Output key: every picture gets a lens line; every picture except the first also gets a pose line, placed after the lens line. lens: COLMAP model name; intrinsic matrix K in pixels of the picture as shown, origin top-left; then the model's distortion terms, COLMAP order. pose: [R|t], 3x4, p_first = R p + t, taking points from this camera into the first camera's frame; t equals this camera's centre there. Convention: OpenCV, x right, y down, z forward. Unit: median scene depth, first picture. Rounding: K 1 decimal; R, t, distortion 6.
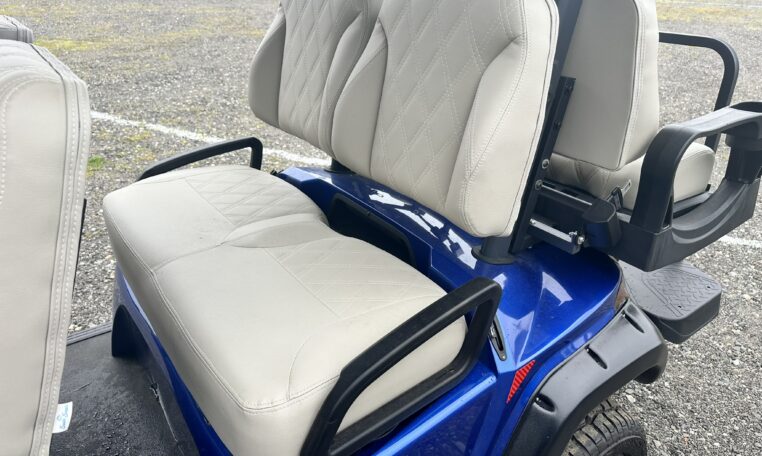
lens RADIAL K [[526.8, 0, 384.2], [0, 526.8, 225.4], [0, 0, 1]] dist [0.055574, -0.073814]
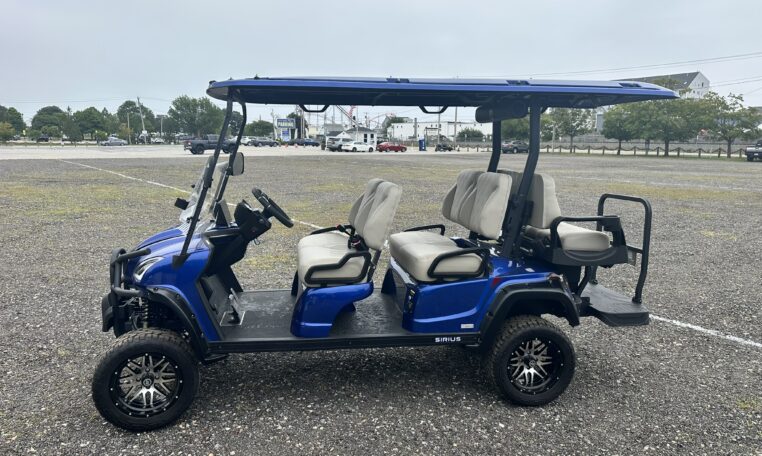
lens RADIAL K [[526.8, 0, 374.4], [0, 526.8, 206.5], [0, 0, 1]] dist [0.055574, -0.073814]
pose [[0.887772, 0.047082, -0.457868, 0.641720], [-0.206410, 0.929847, -0.304598, 0.609972], [0.411406, 0.364922, 0.835210, -1.359075]]
